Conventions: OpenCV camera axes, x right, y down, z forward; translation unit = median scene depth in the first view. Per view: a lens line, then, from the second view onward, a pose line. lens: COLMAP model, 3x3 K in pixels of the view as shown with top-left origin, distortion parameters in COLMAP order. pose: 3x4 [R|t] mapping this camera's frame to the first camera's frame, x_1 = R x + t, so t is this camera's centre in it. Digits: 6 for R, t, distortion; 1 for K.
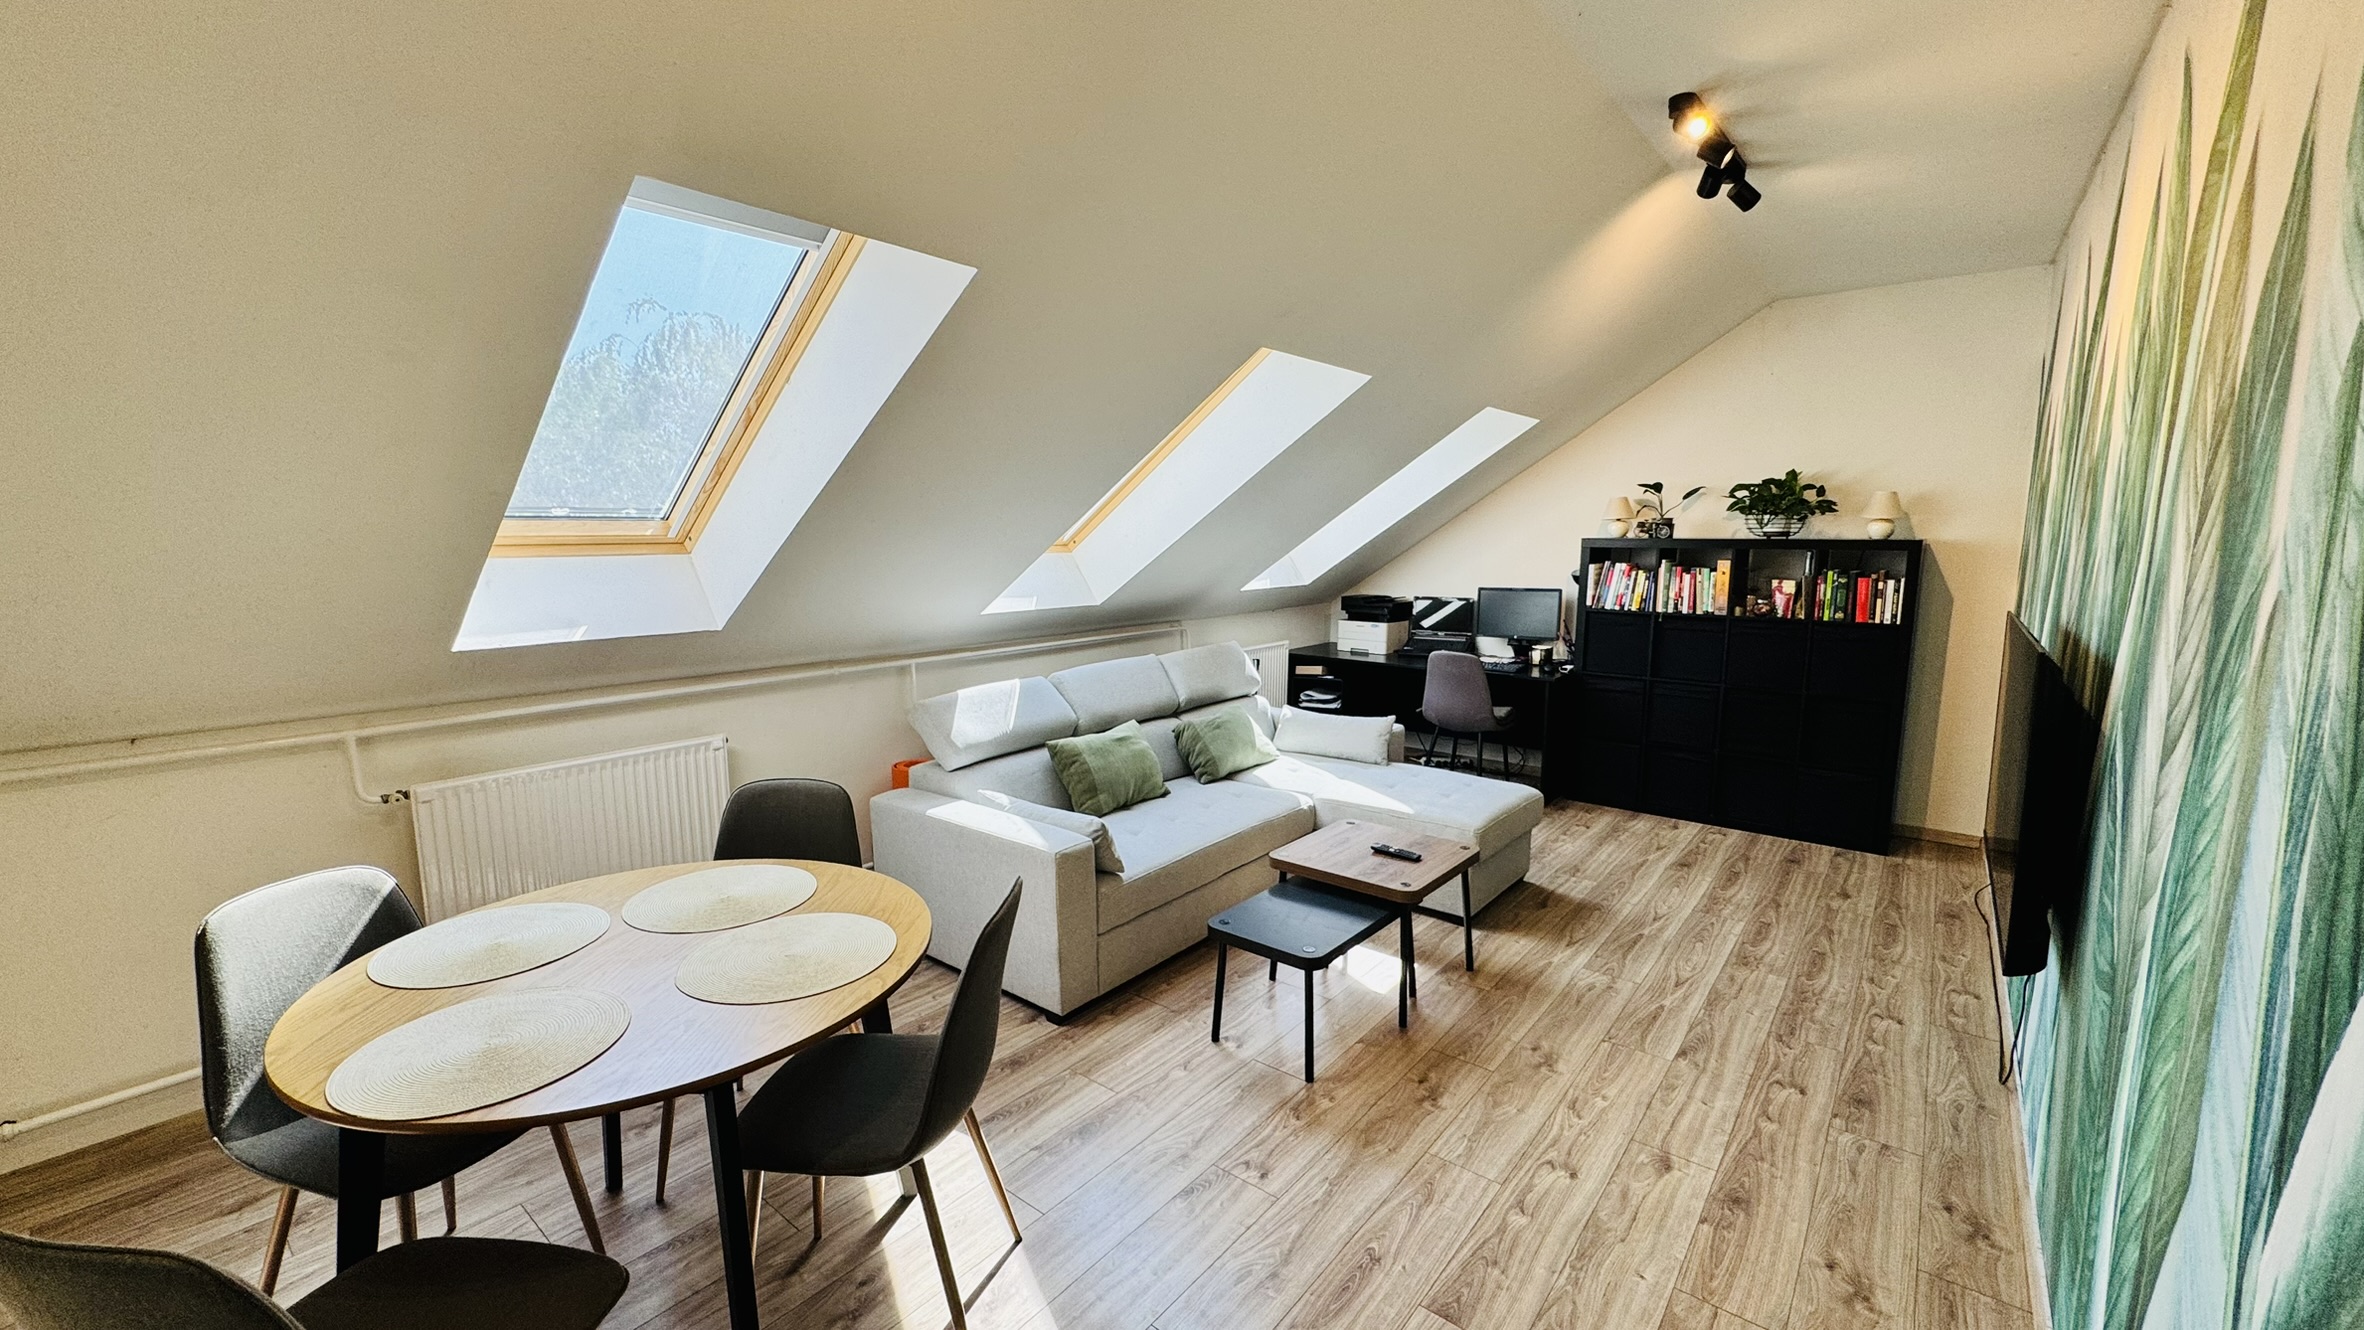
lens RADIAL K [[944.4, 0, 1175.2], [0, 944.4, 665.7], [0, 0, 1]] dist [-0.002176, 0.000091]
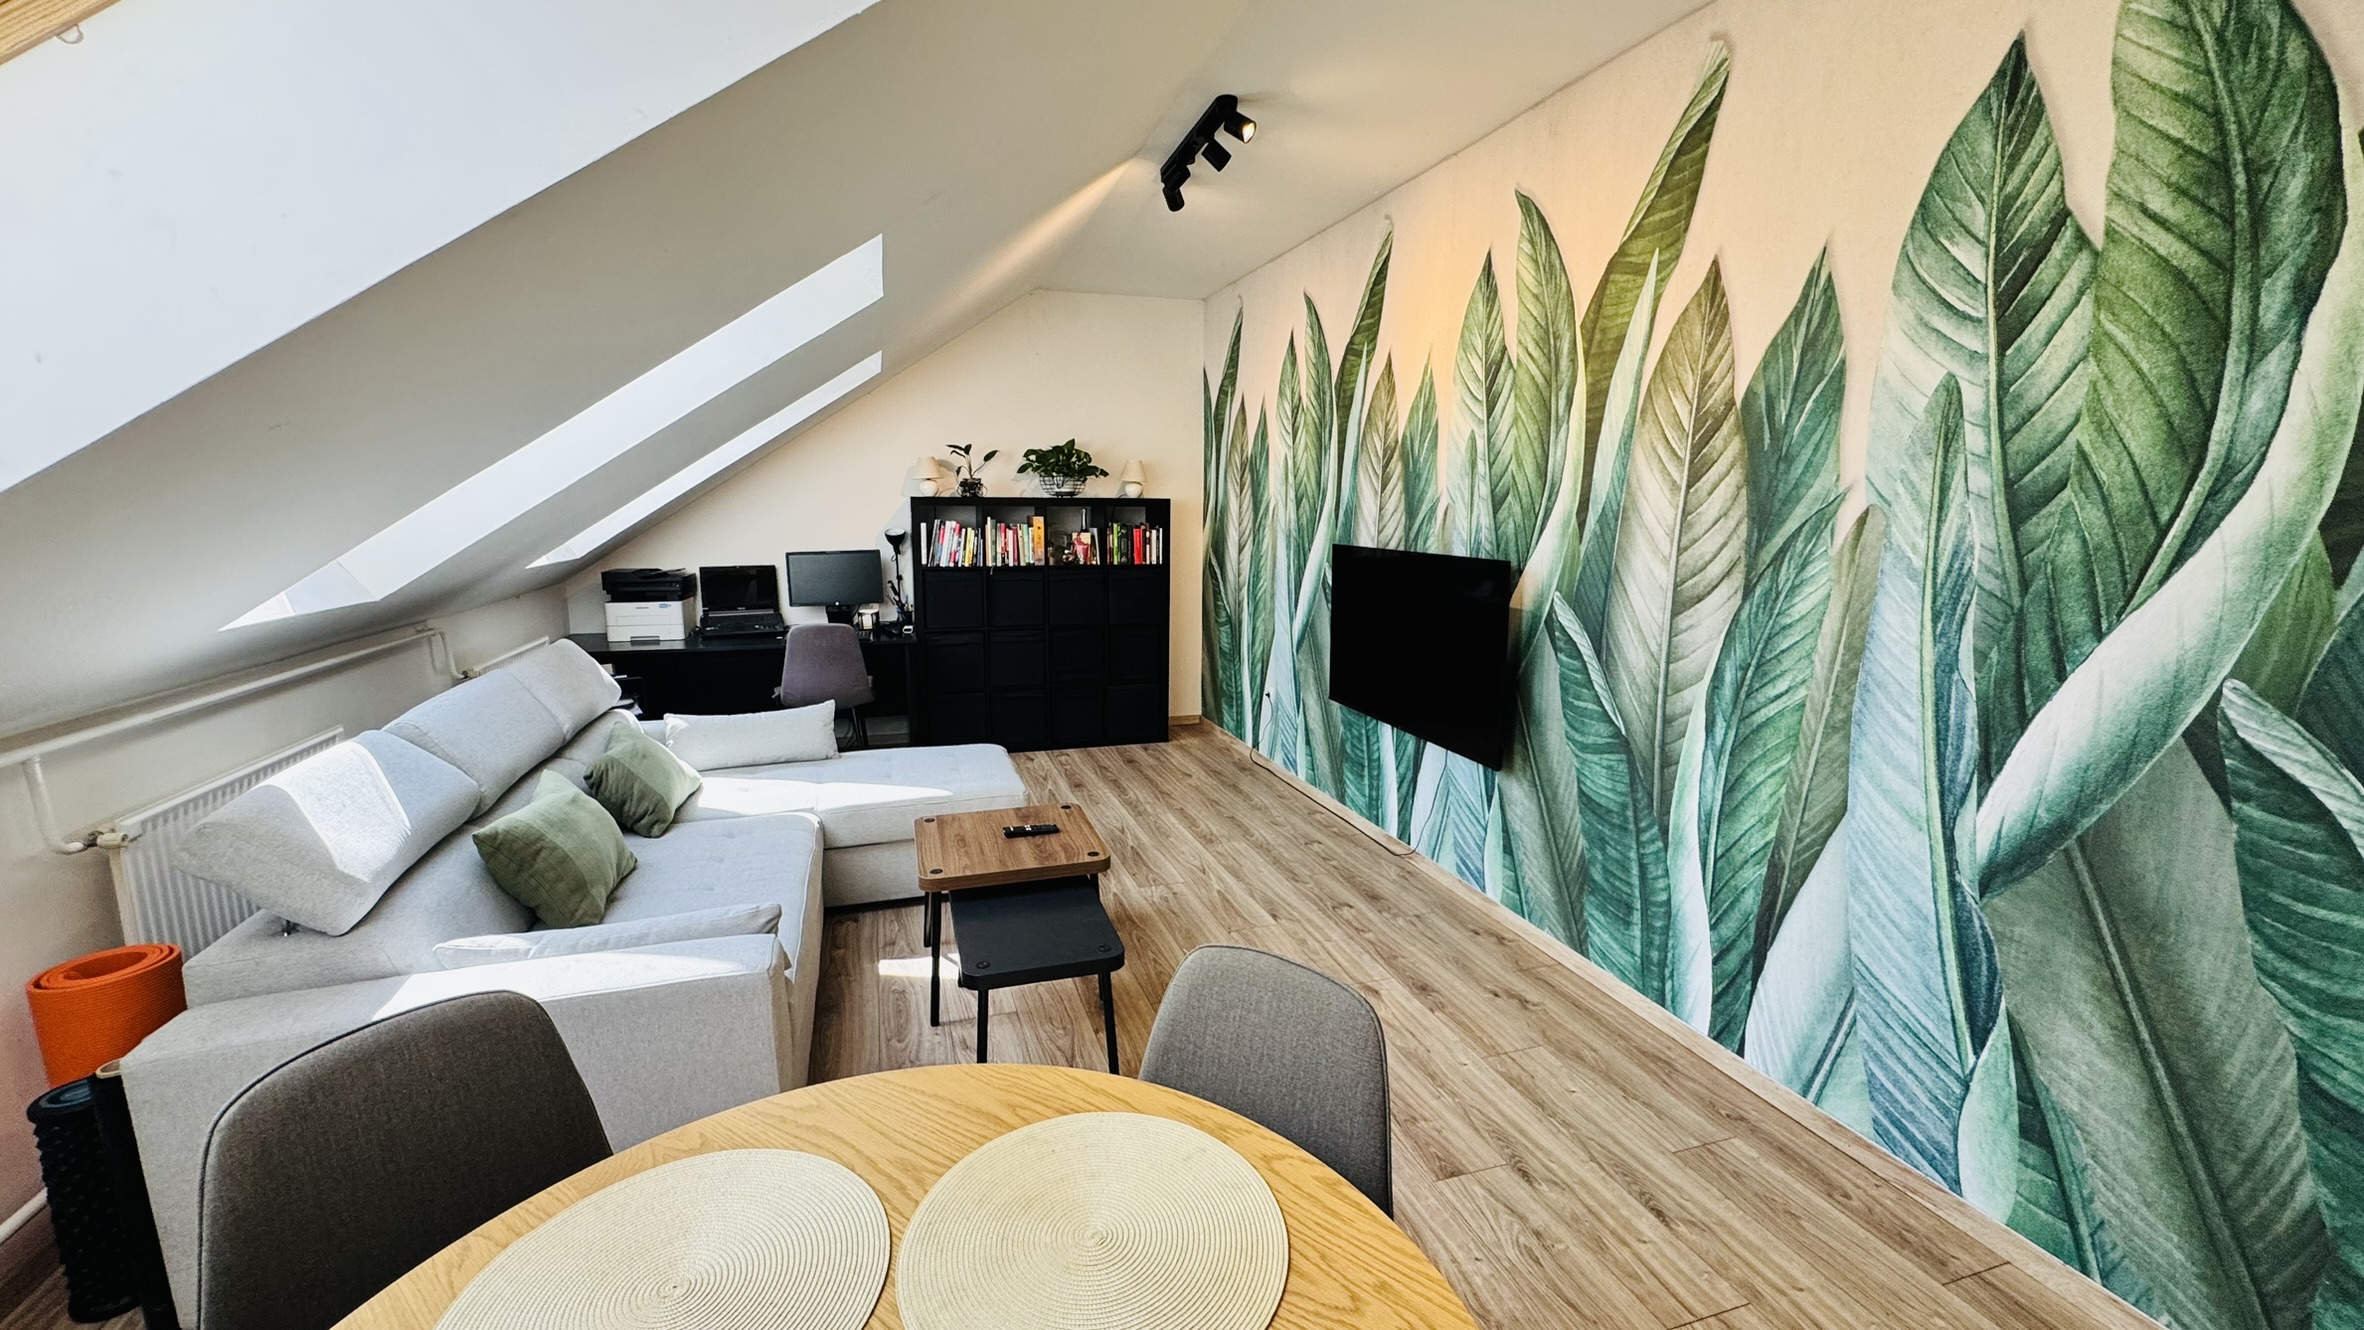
lens RADIAL K [[938.3, 0, 1185.1], [0, 938.3, 675.8], [0, 0, 1]] dist [-0.016764, 0.000071]
pose [[0.537368, -0.147300, 0.830385, -0.331997], [0.112229, 0.988361, 0.102696, -0.022173], [-0.835847, 0.038008, 0.547645, 0.292279]]
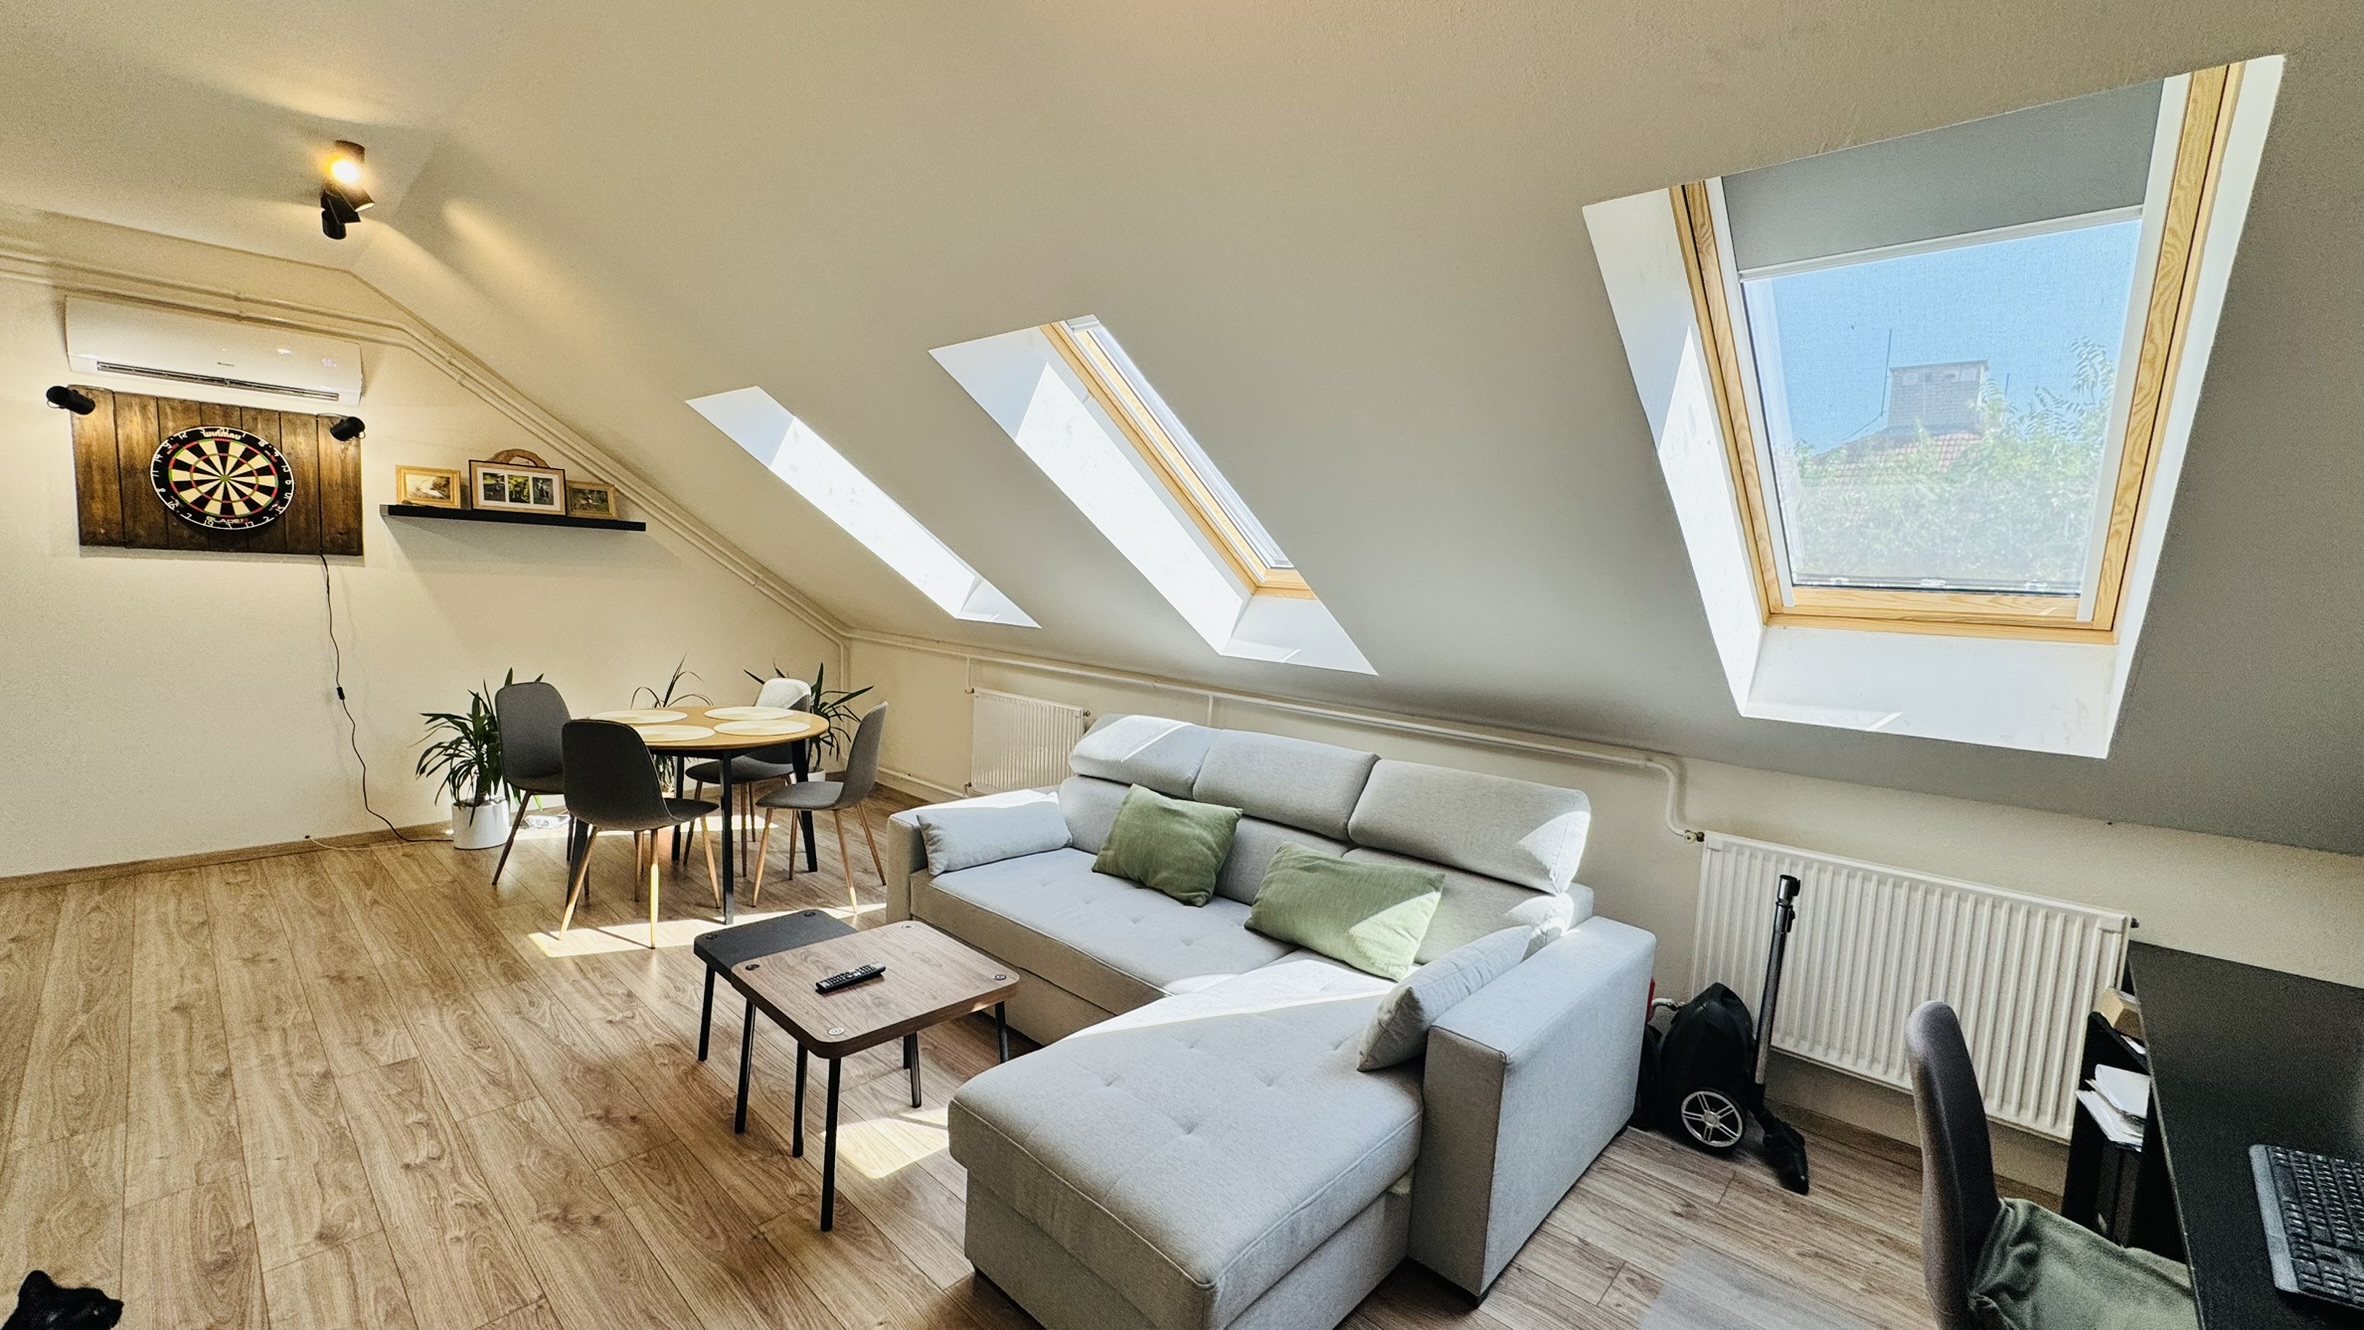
lens RADIAL K [[944.4, 0, 1175.2], [0, 944.4, 665.7], [0, 0, 1]] dist [-0.002176, 0.000091]
pose [[-0.060141, 0.096466, -0.993518, 0.738233], [-0.188361, 0.976341, 0.106200, -0.134183], [0.980257, 0.193527, -0.040547, 0.974760]]
